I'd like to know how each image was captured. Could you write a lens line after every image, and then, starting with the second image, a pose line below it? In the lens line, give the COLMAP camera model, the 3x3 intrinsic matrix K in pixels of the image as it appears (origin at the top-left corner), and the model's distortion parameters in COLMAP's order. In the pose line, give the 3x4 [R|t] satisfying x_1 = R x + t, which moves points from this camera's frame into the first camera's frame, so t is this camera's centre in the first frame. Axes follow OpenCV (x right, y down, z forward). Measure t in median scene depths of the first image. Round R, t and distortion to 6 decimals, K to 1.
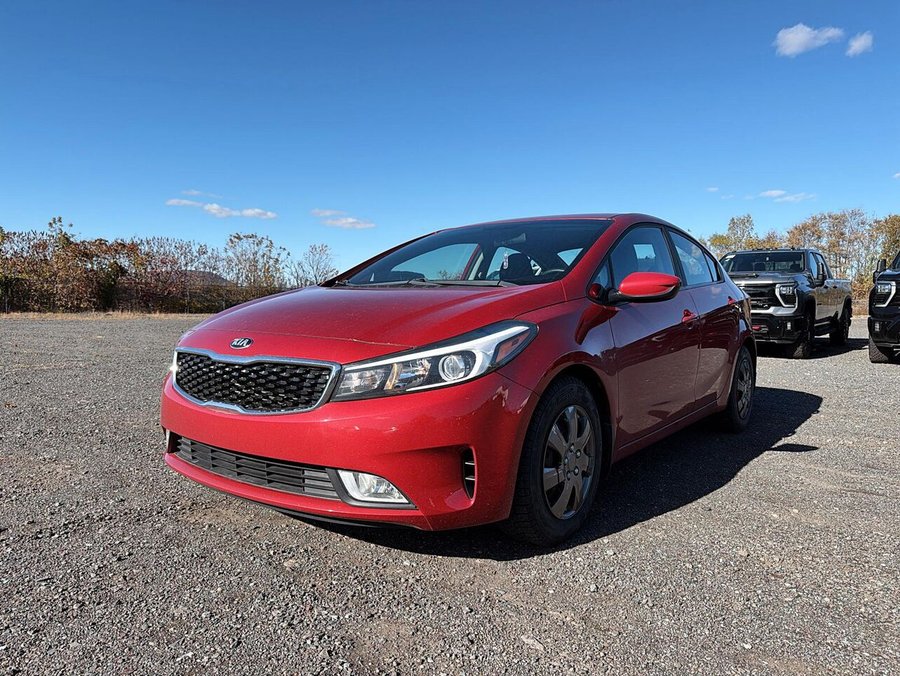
lens RADIAL K [[669.4, 0, 450.0], [0, 669.4, 338.0], [0, 0, 1]] dist [0.011575, 0.004855]
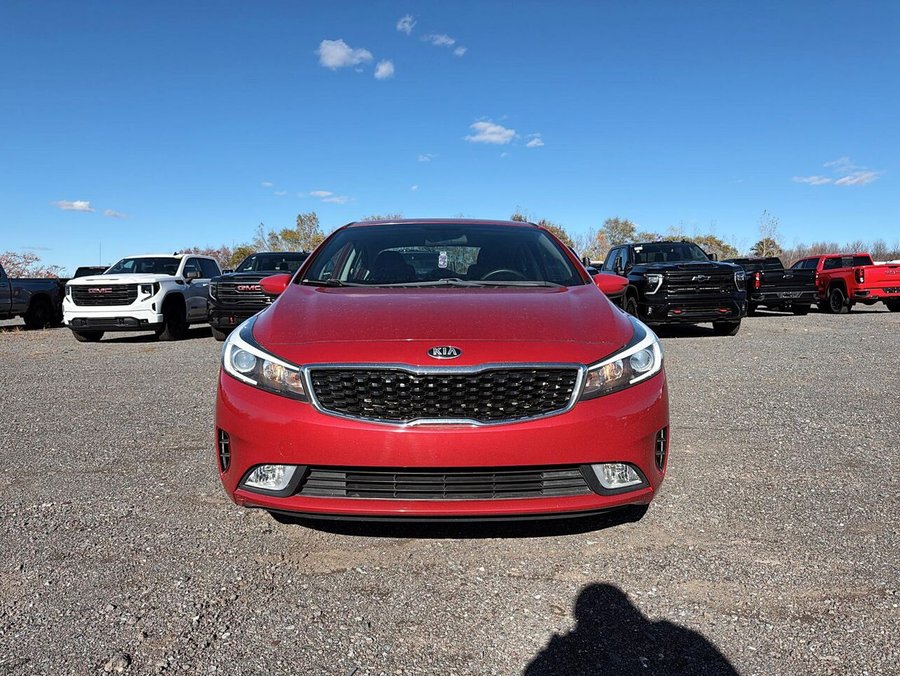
lens RADIAL K [[640.9, 0, 449.8], [0, 640.9, 353.0], [0, 0, 1]] dist [0.115983, 0.000767]
pose [[0.802471, -0.080414, 0.591248, -0.488842], [0.057924, 0.996696, 0.056941, -0.024528], [-0.593873, -0.011445, 0.804477, 0.170607]]
